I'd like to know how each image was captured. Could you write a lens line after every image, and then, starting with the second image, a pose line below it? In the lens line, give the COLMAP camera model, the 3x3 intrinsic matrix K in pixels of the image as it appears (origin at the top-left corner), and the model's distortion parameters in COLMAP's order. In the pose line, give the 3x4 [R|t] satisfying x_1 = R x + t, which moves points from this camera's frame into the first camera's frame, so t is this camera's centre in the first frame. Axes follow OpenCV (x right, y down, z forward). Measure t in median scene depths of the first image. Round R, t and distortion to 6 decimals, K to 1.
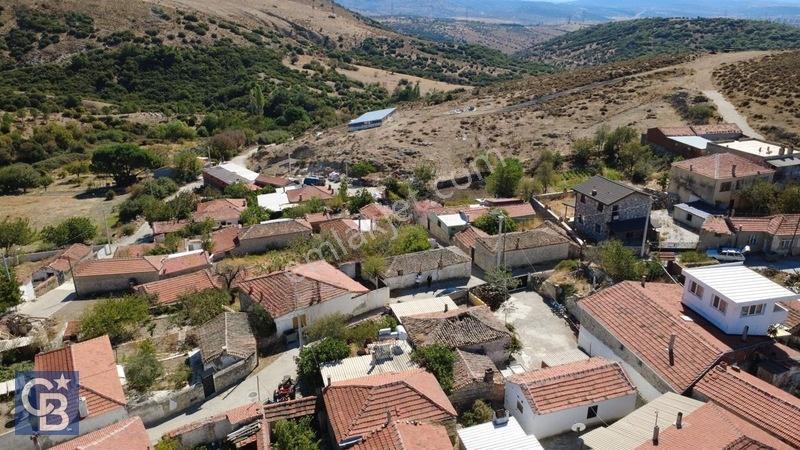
lens RADIAL K [[582.5, 0, 399.6], [0, 582.5, 224.1], [0, 0, 1]] dist [0.001772, -0.004053]
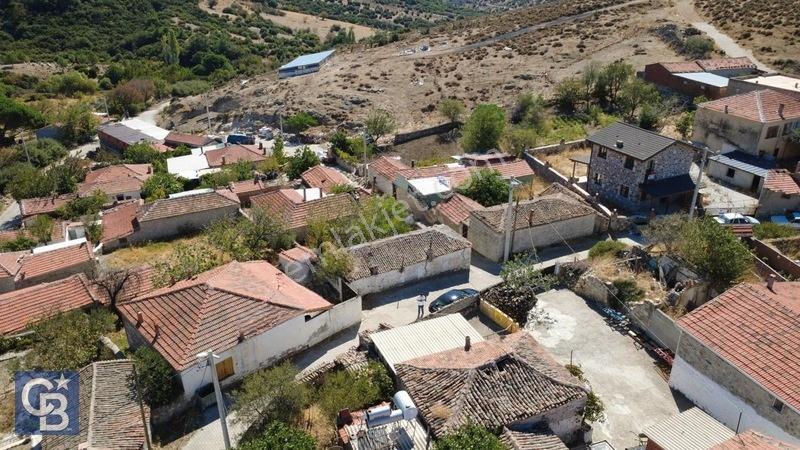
lens RADIAL K [[582.5, 0, 400.9], [0, 582.5, 226.6], [0, 0, 1]] dist [0.001772, -0.004053]
pose [[0.992981, -0.042247, 0.110476, -0.025898], [0.033222, 0.996054, 0.082296, -0.014715], [-0.113517, -0.078048, 0.990466, 0.211047]]
